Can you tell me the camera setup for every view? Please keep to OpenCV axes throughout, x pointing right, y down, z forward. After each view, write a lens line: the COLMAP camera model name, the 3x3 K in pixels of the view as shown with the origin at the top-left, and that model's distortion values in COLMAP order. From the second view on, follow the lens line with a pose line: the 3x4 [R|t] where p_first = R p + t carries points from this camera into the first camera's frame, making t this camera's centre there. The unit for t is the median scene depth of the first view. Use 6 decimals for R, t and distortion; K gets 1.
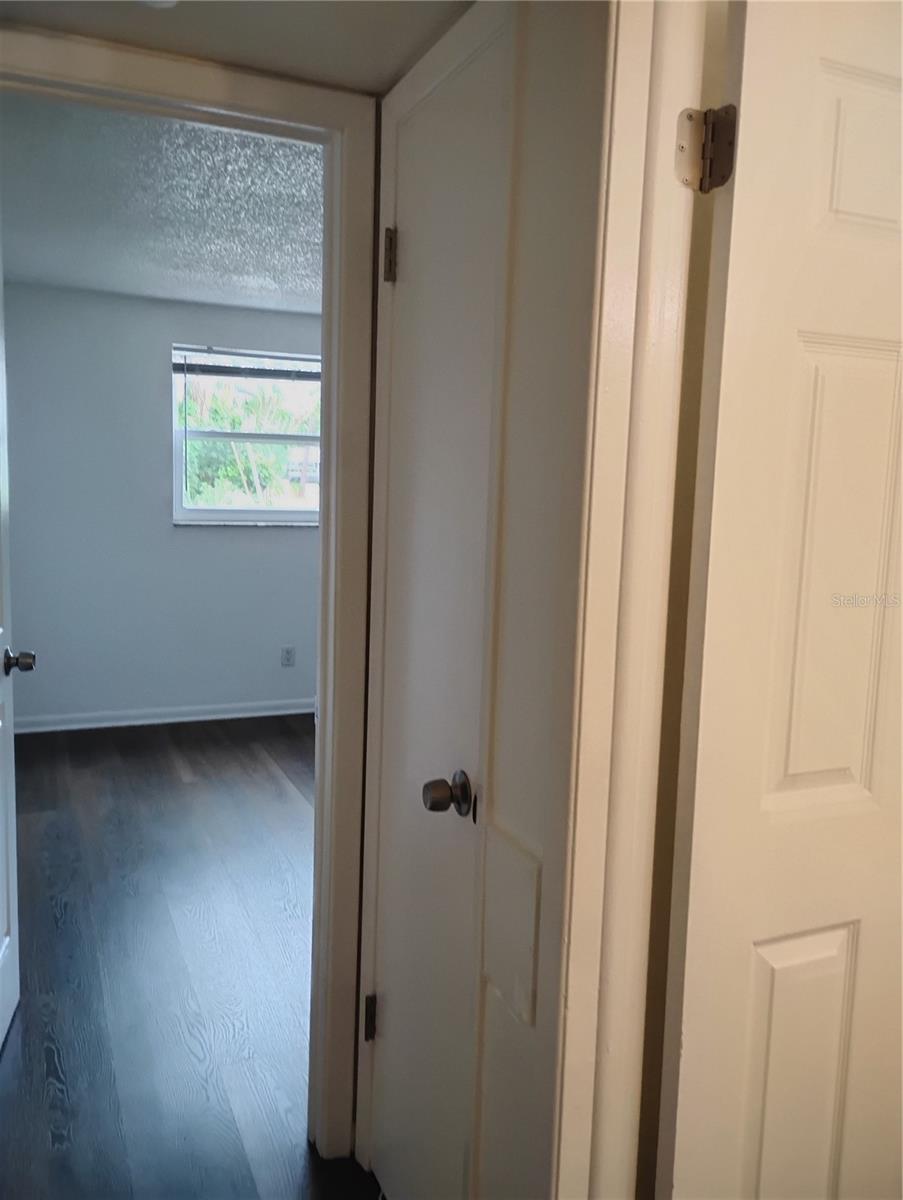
lens RADIAL K [[991.9, 0, 460.2], [0, 991.9, 600.6], [0, 0, 1]] dist [0.055199, -0.080722]
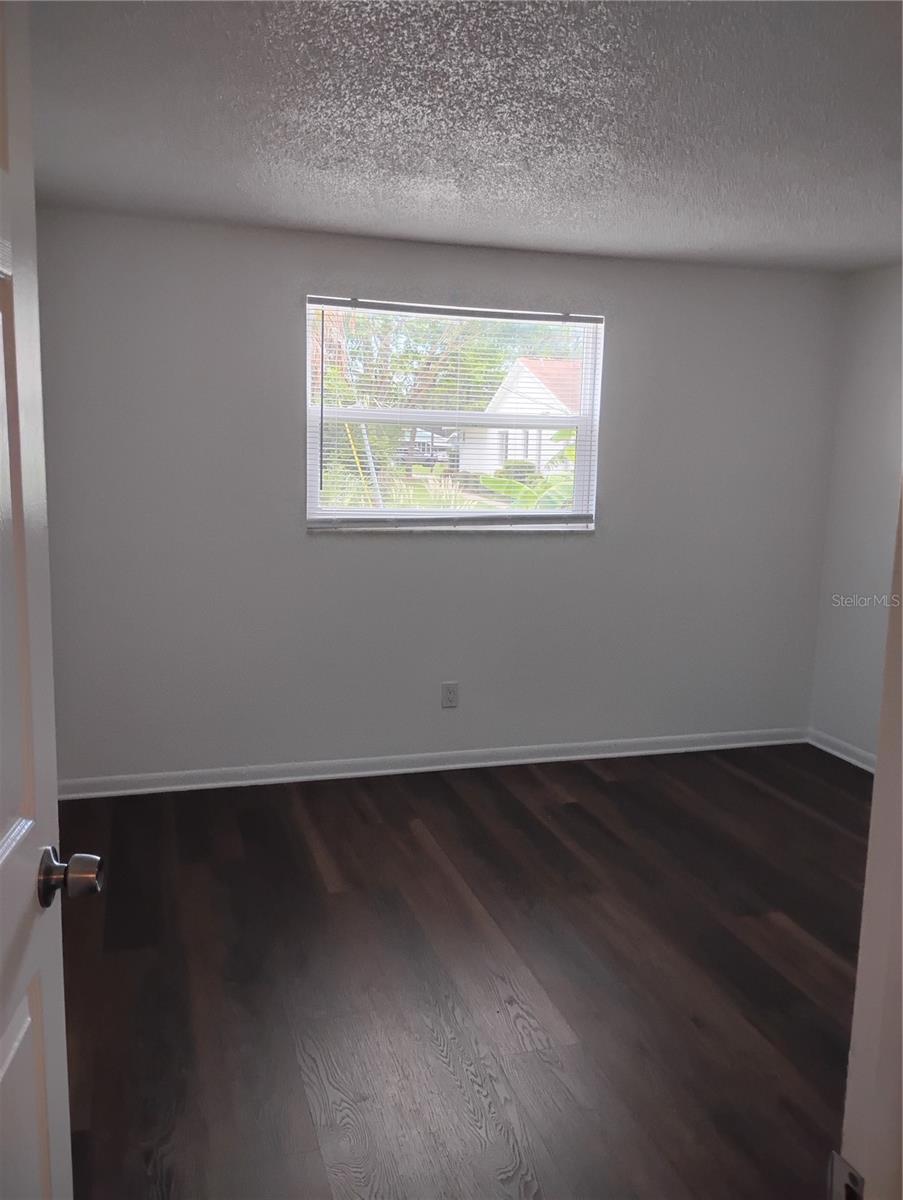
lens RADIAL K [[989.1, 0, 453.6], [0, 989.1, 575.5], [0, 0, 1]] dist [0.142468, -0.001755]
pose [[0.994873, 0.003322, -0.101075, -0.099243], [-0.003761, 0.999984, -0.004155, -0.036804], [0.101059, 0.004514, 0.994870, 0.250765]]
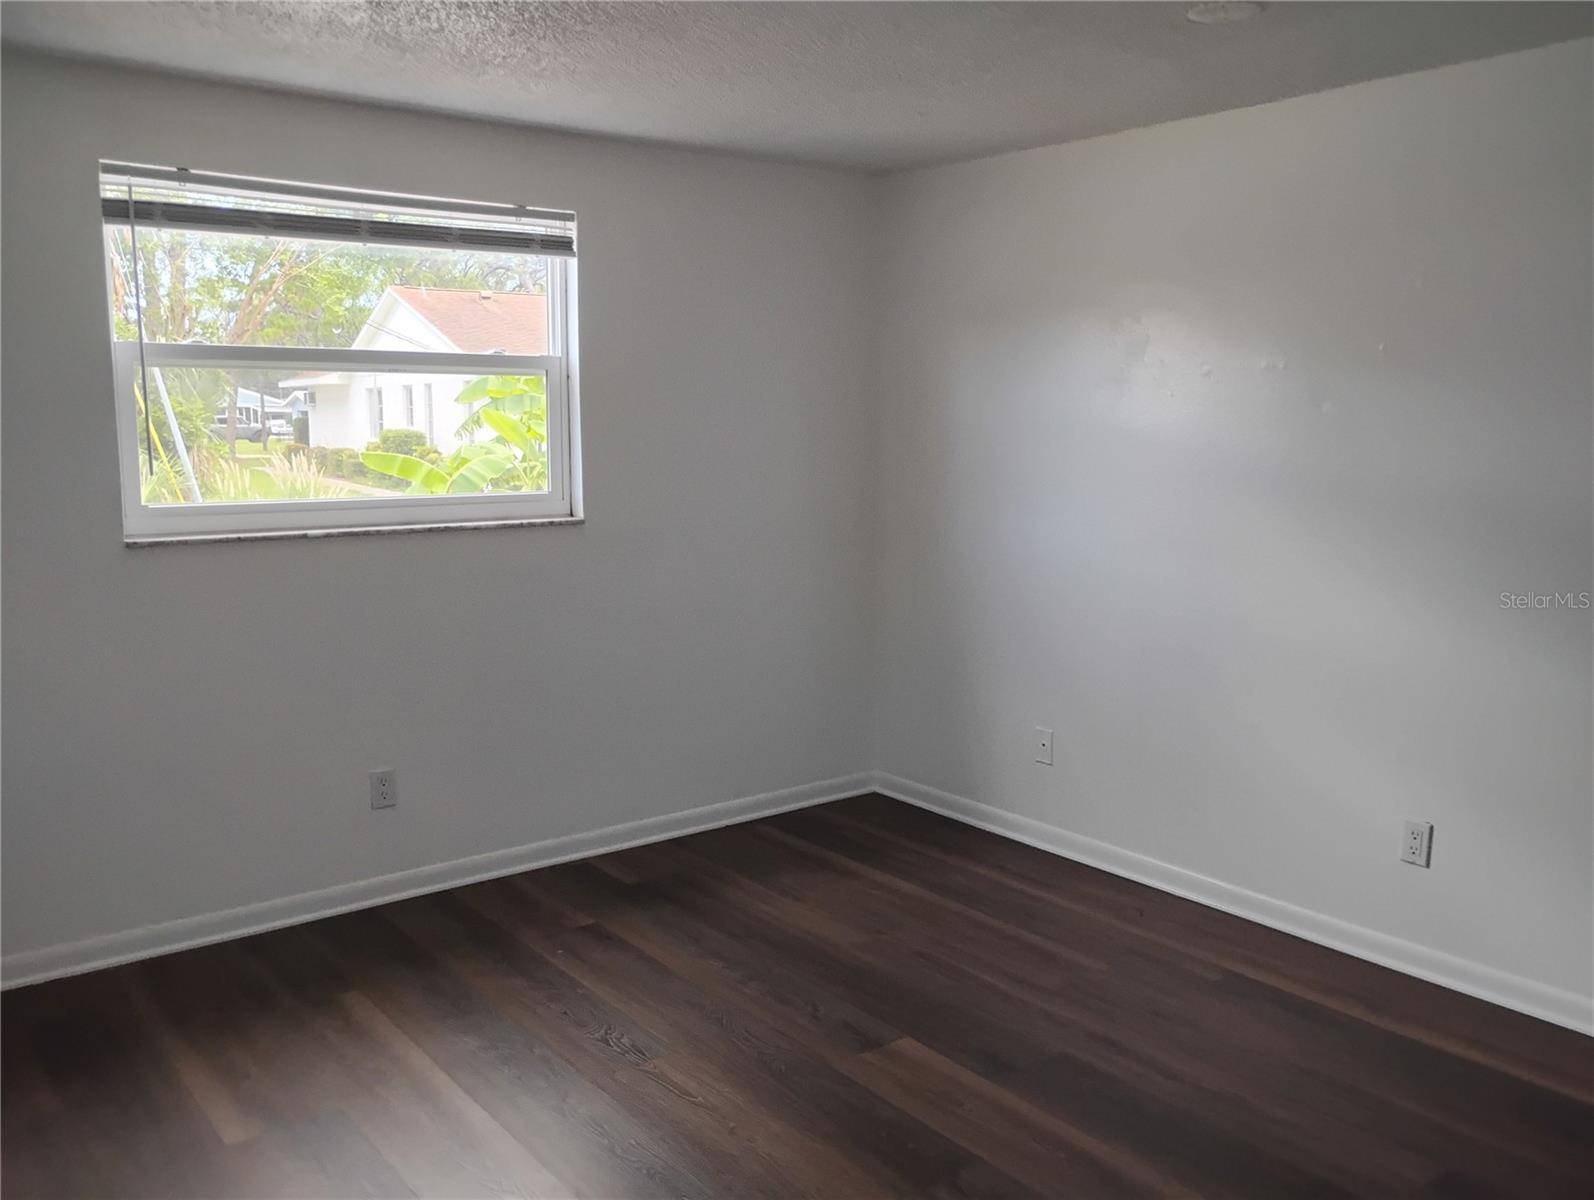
lens RADIAL K [[1317.6, 0, 788.4], [0, 1317.6, 592.6], [0, 0, 1]] dist [0.055199, -0.080722]
pose [[0.968018, -0.064902, 0.242339, -0.139545], [0.062890, 0.997892, 0.016038, -0.044811], [-0.242869, -0.000285, 0.970059, 0.318521]]
